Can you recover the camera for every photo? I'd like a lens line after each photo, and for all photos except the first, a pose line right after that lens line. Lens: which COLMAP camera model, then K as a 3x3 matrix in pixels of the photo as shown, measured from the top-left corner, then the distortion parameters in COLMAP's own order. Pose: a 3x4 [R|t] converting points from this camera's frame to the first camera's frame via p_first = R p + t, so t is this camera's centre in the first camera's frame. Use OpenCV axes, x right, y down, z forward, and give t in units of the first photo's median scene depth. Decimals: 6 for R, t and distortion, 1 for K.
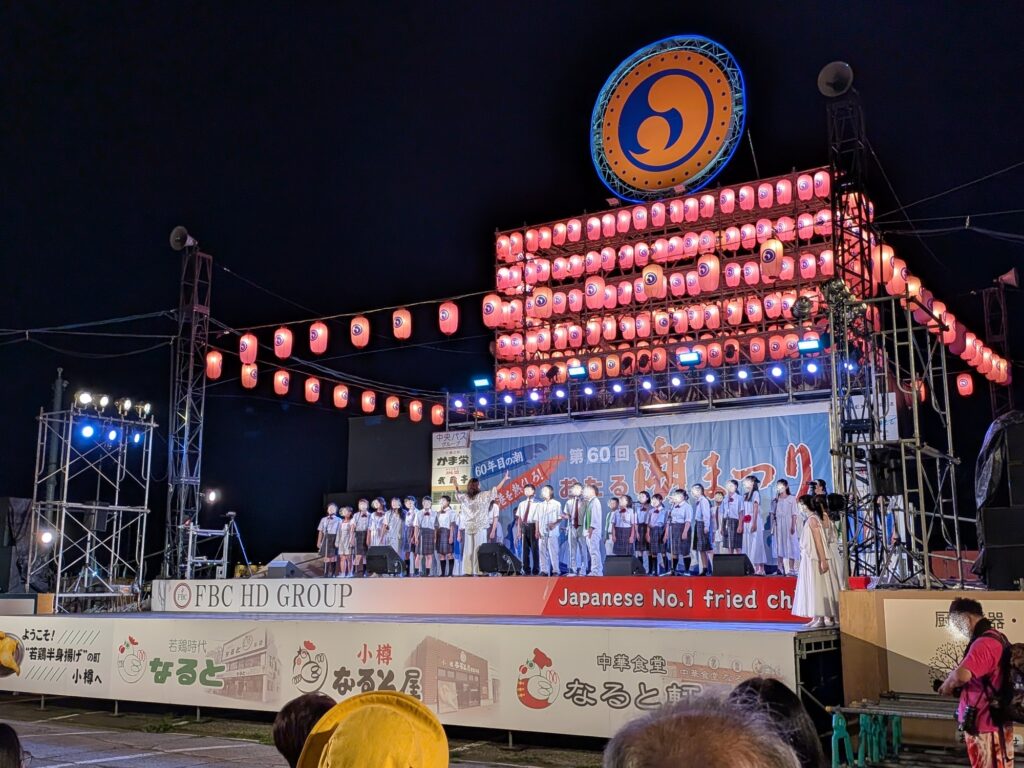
lens RADIAL K [[1083.2, 0, 512.0], [0, 1083.2, 384.0], [0, 0, 1]] dist [0.146650, -0.323796]
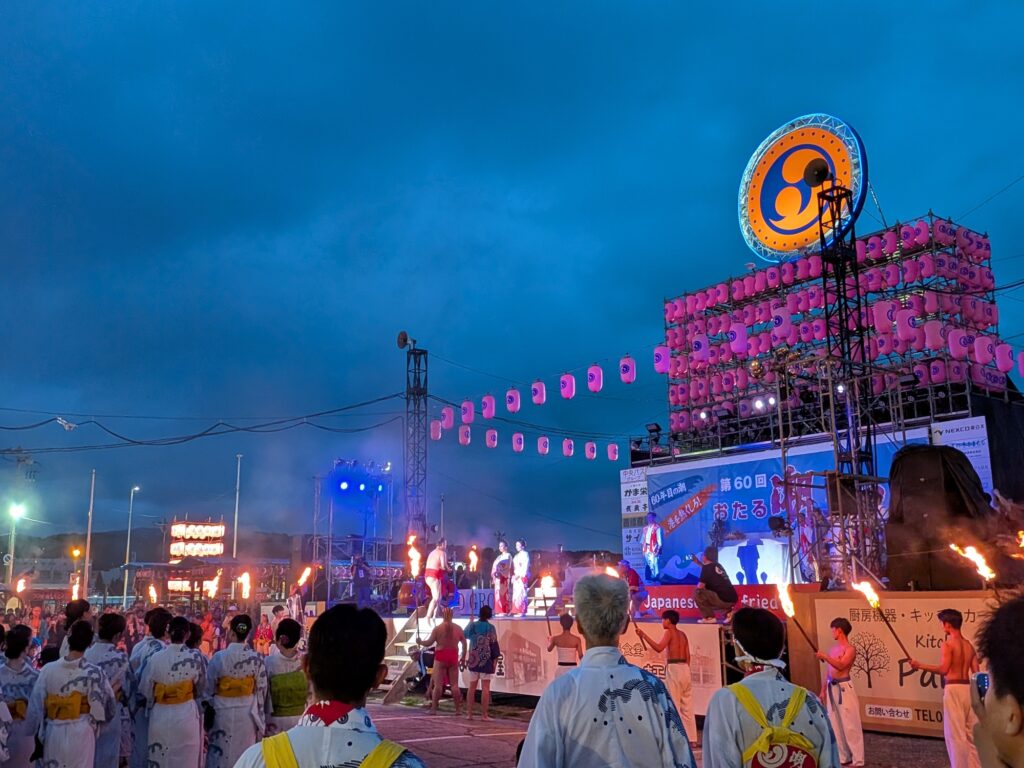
lens RADIAL K [[961.5, 0, 484.0], [0, 961.5, 387.2], [0, 0, 1]] dist [0.180691, -0.422697]
pose [[0.934482, -0.084367, -0.345870, 0.309290], [0.073359, 0.996298, -0.044822, -0.019105], [0.348371, 0.016513, 0.937211, -0.148198]]
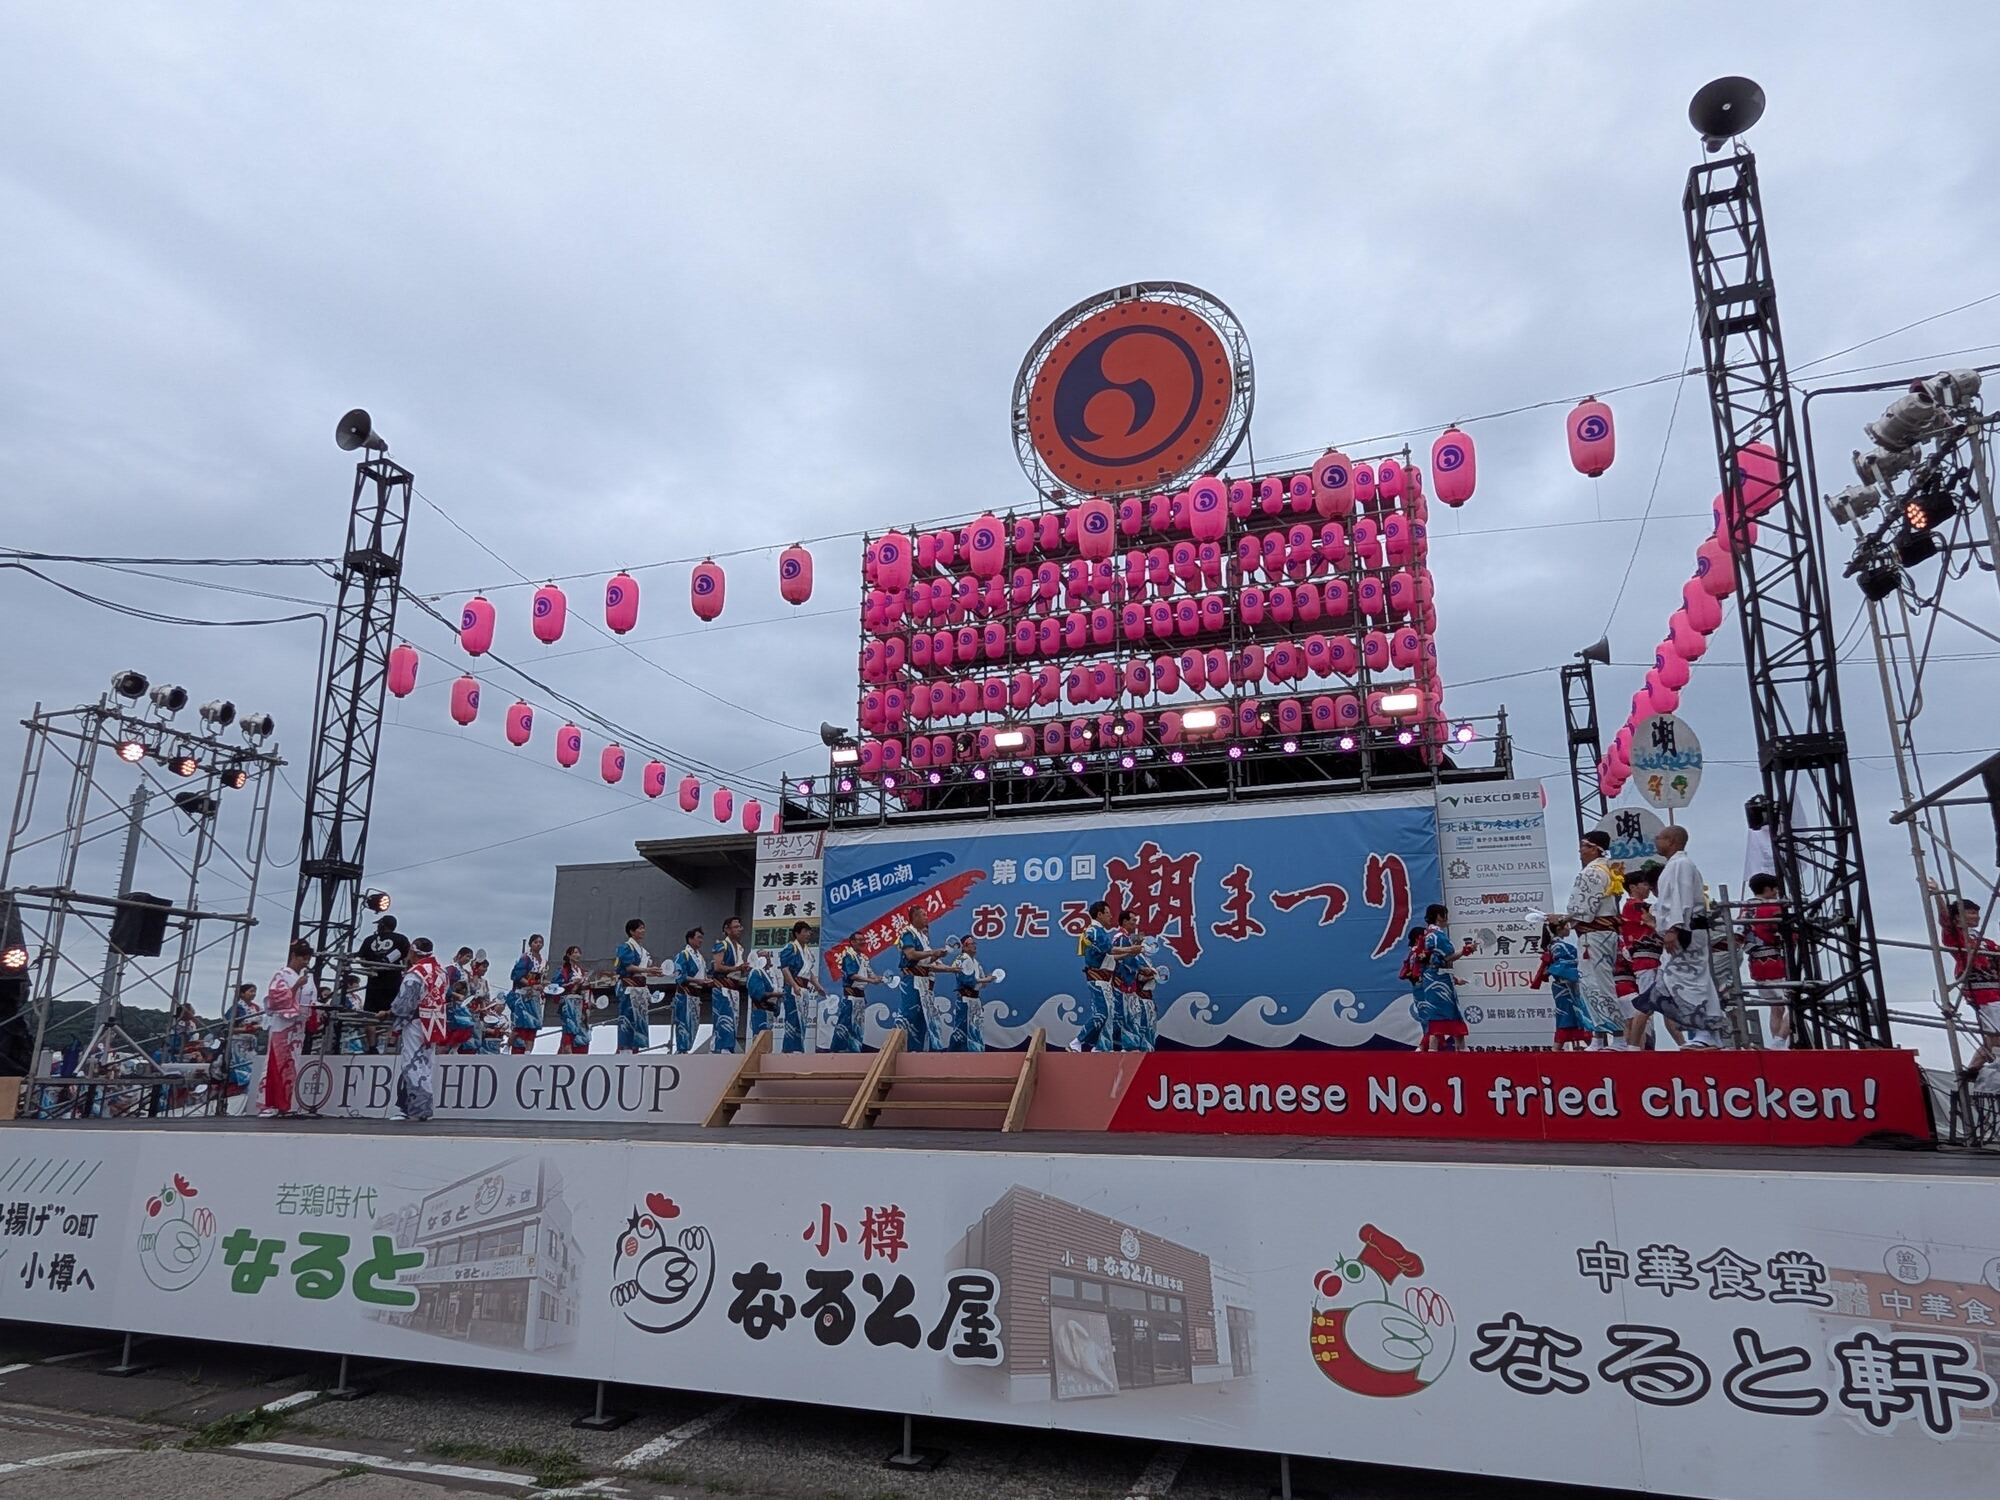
lens RADIAL K [[1218.7, 0, 971.0], [0, 1218.7, 797.2], [0, 0, 1]] dist [0.007611, -0.000897]
pose [[0.979564, 0.055316, 0.193374, -0.162449], [-0.044584, 0.997237, -0.059421, 0.108990], [-0.196127, 0.049585, 0.979324, 0.519446]]
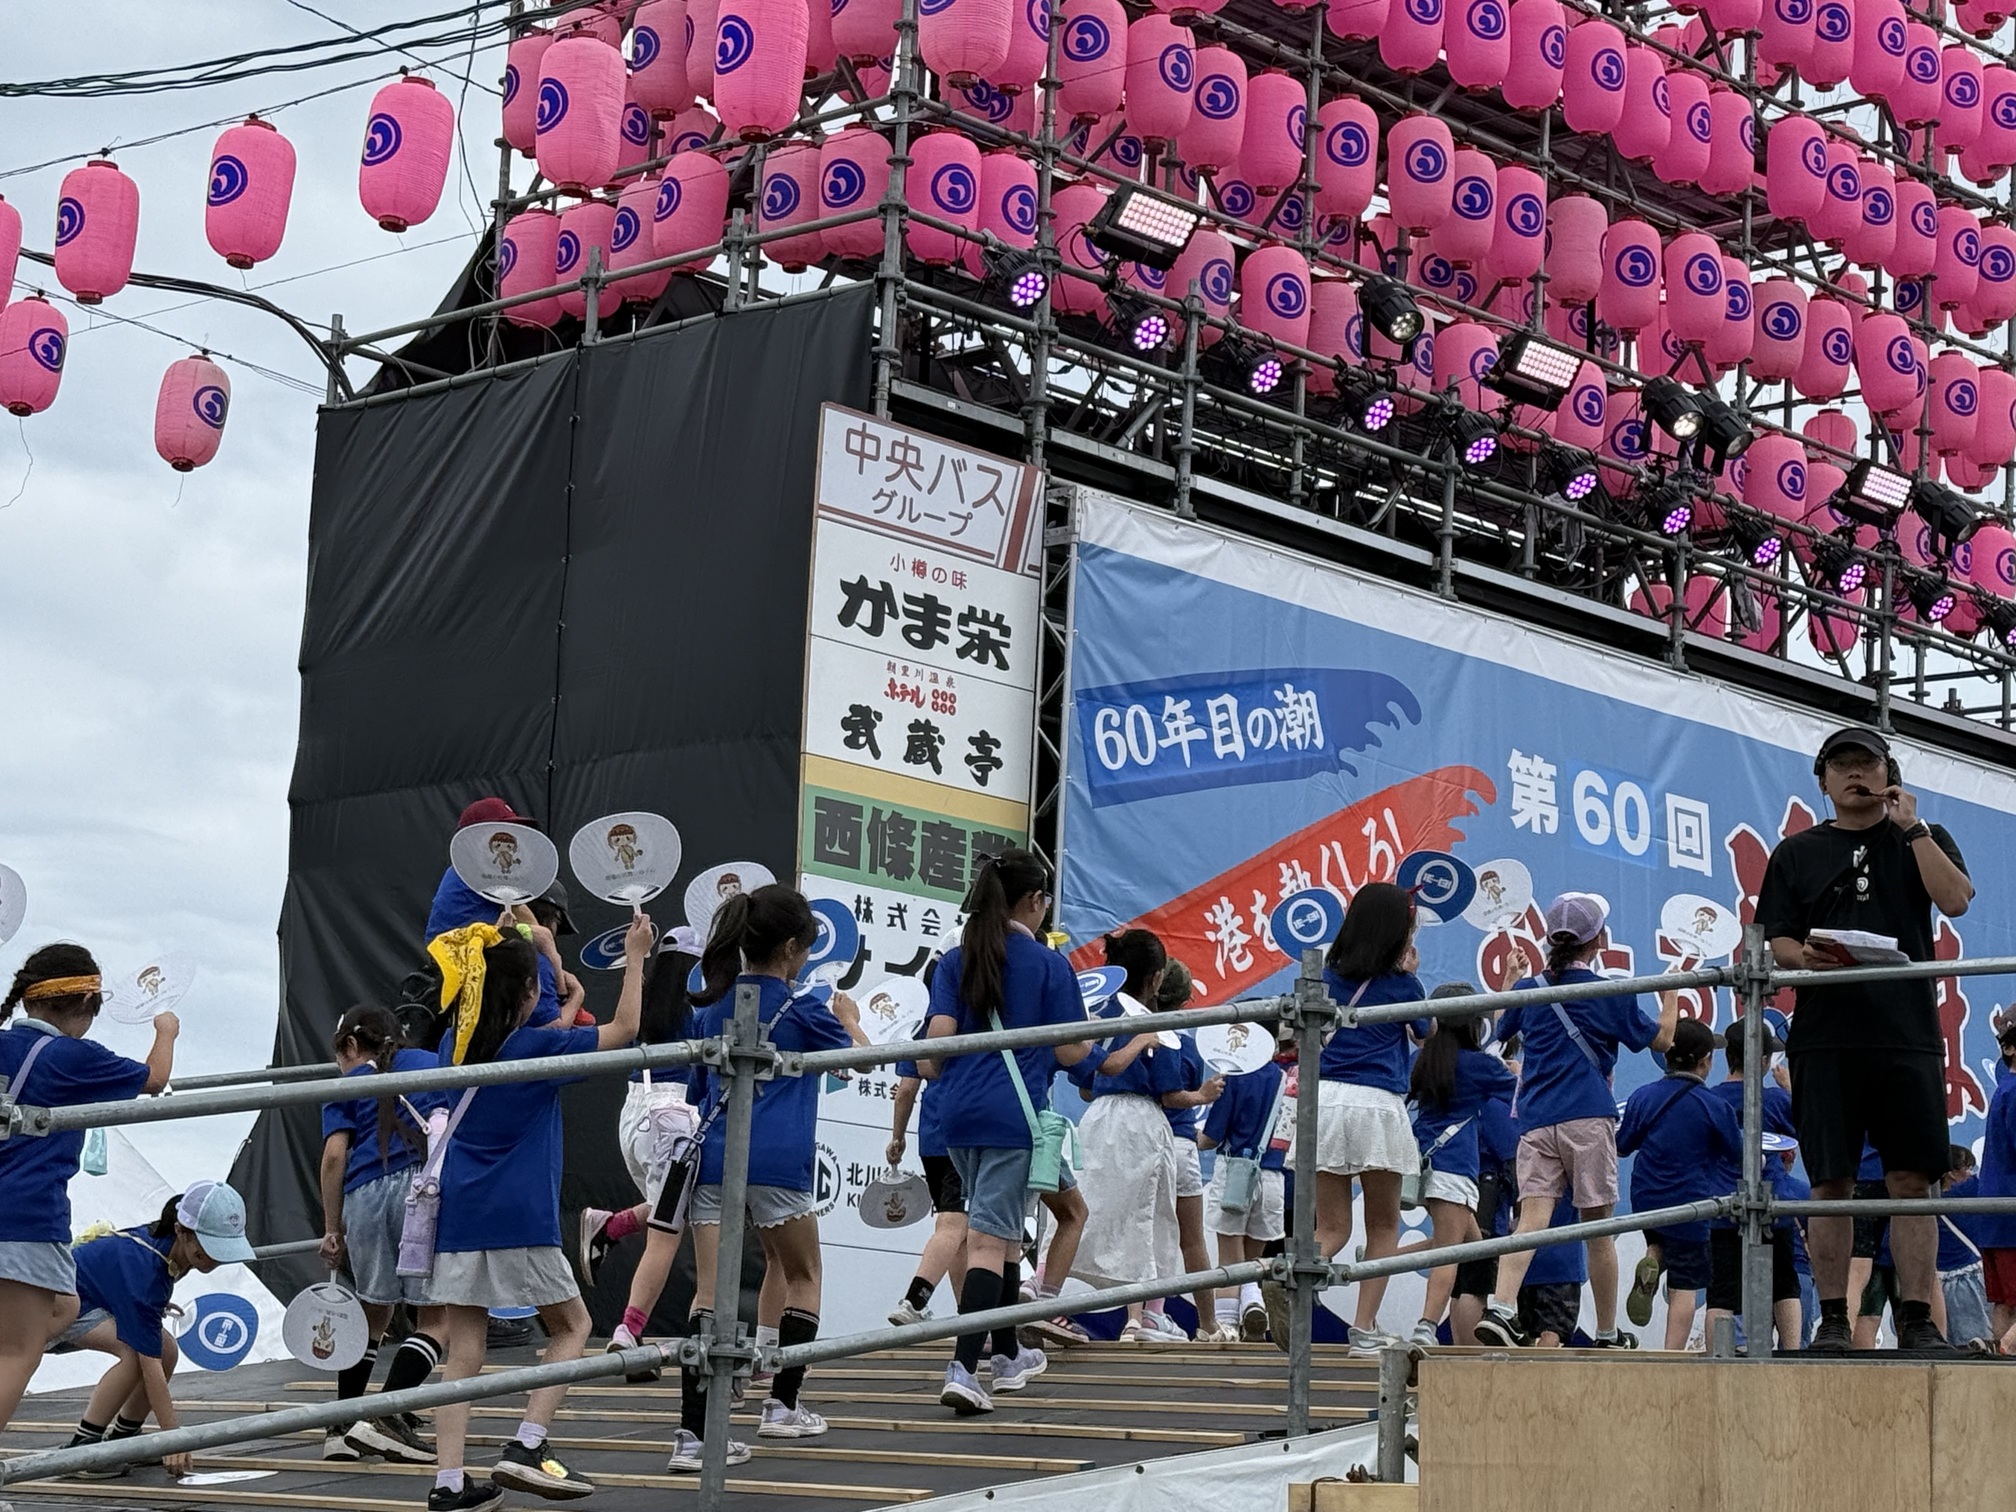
lens RADIAL K [[4273.4, 0, 1008.0], [0, 4273.4, 756.0], [0, 0, 1]] dist [0.451077, 0.088133]
pose [[0.171589, 0.175434, 0.969423, -1.156208], [-0.226777, 0.964625, -0.134426, 0.303288], [-0.958712, -0.196777, 0.205304, 1.537854]]
